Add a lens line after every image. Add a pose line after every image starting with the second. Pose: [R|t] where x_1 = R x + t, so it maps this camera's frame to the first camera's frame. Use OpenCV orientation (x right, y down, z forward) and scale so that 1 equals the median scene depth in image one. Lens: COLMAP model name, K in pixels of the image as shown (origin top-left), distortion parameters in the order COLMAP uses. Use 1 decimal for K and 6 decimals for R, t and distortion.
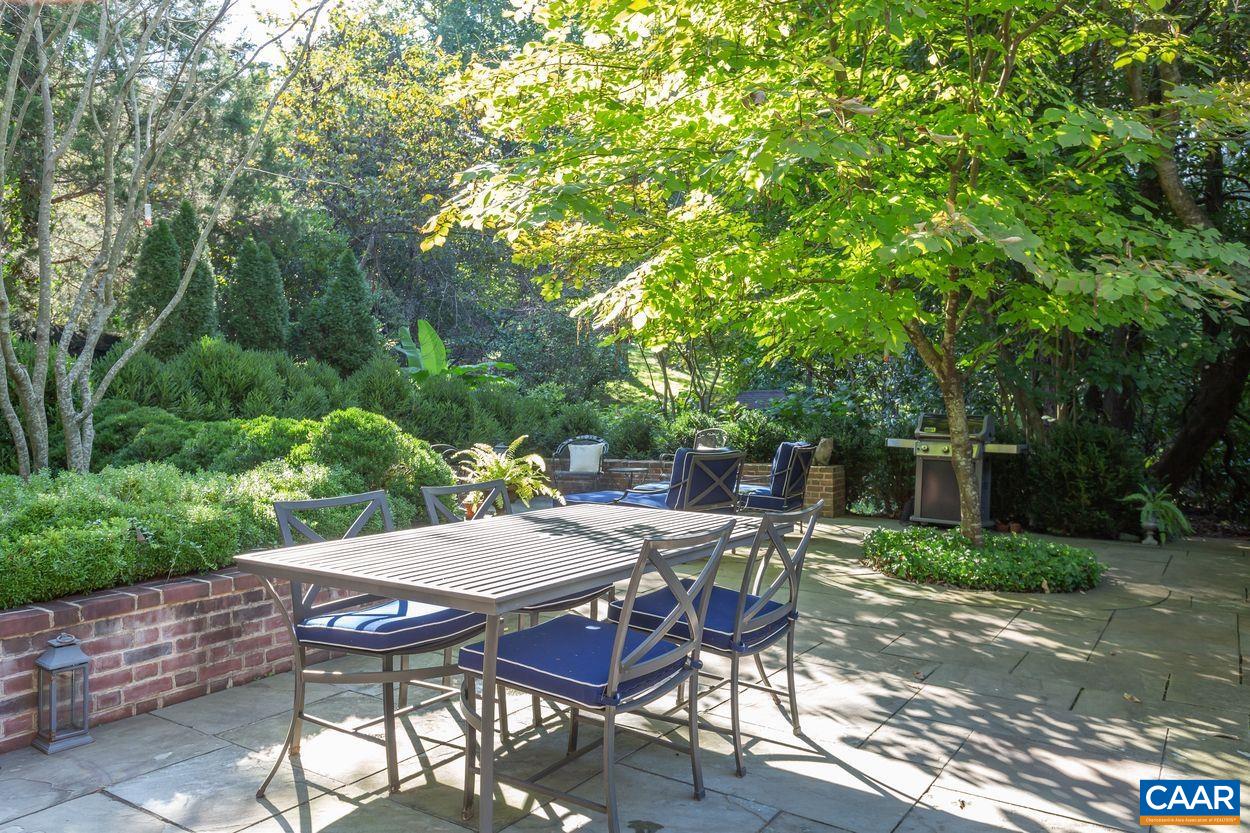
lens RADIAL K [[813.9, 0, 625.0], [0, 813.9, 416.5], [0, 0, 1]] dist [0.001036, 0.002340]
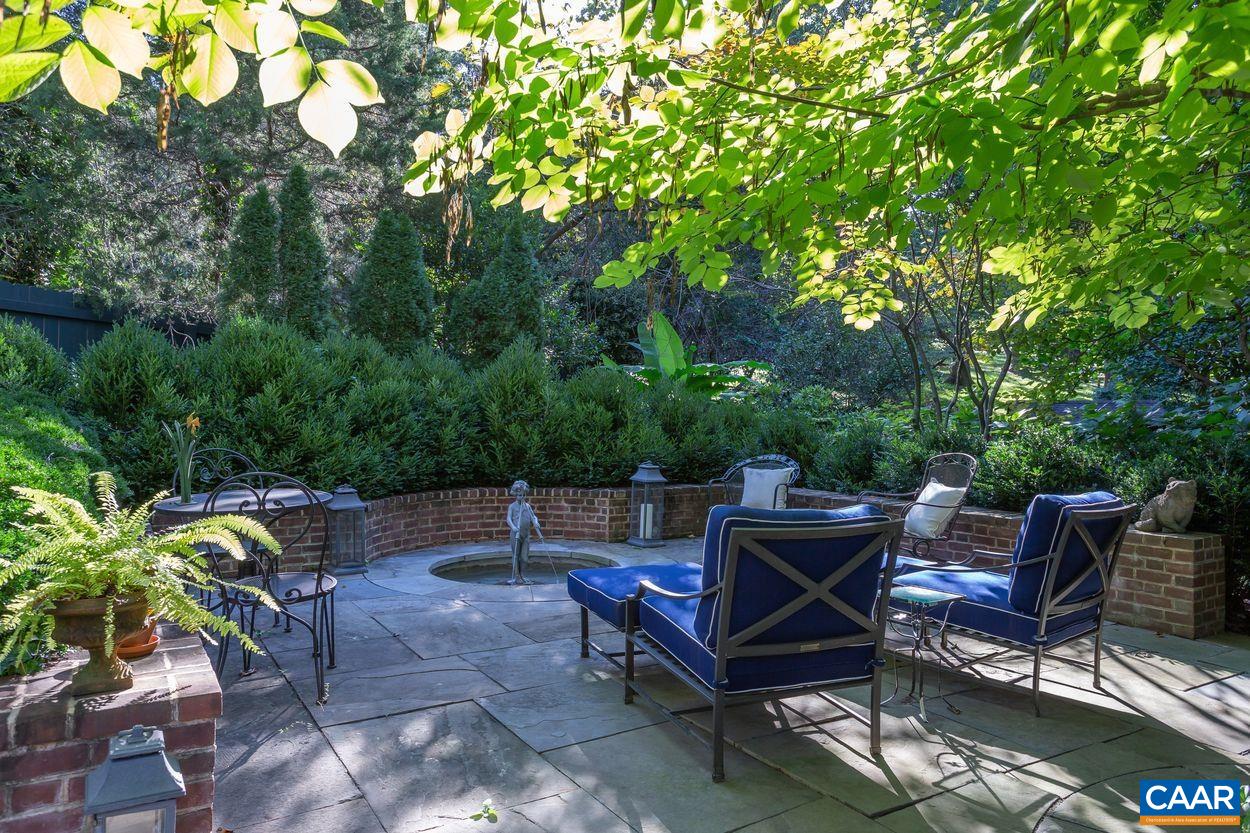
lens RADIAL K [[813.9, 0, 625.0], [0, 813.9, 416.5], [0, 0, 1]] dist [0.001036, 0.002340]
pose [[0.919861, 0.019689, -0.391750, 0.107160], [-0.024130, 0.999688, -0.006417, -0.001550], [0.391501, 0.015356, 0.920049, 0.333372]]
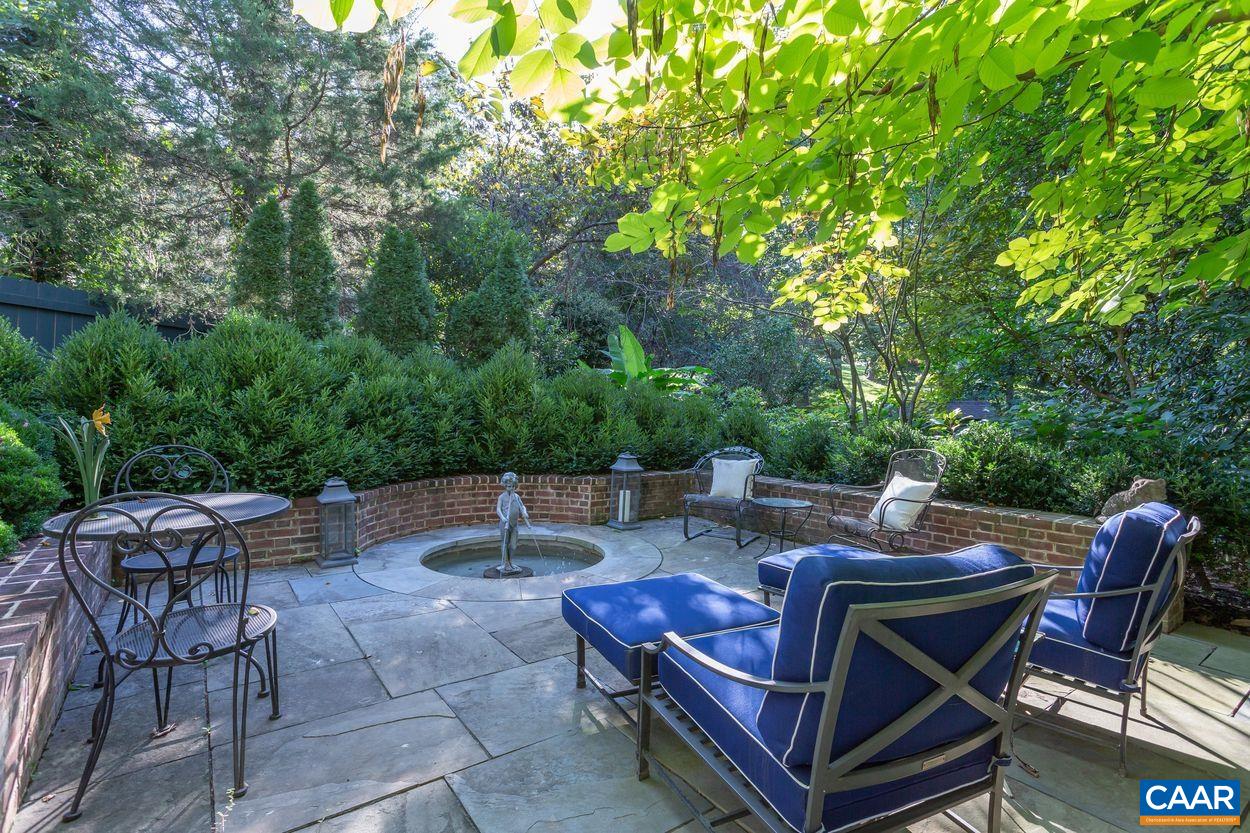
lens RADIAL K [[600.8, 0, 637.6], [0, 600.8, 410.9], [0, 0, 1]] dist [-0.020020, 0.013209]
pose [[0.947410, 0.028399, -0.318759, 0.043345], [-0.031938, 0.999473, -0.005883, -0.004406], [0.318424, 0.015754, 0.947818, 0.444843]]
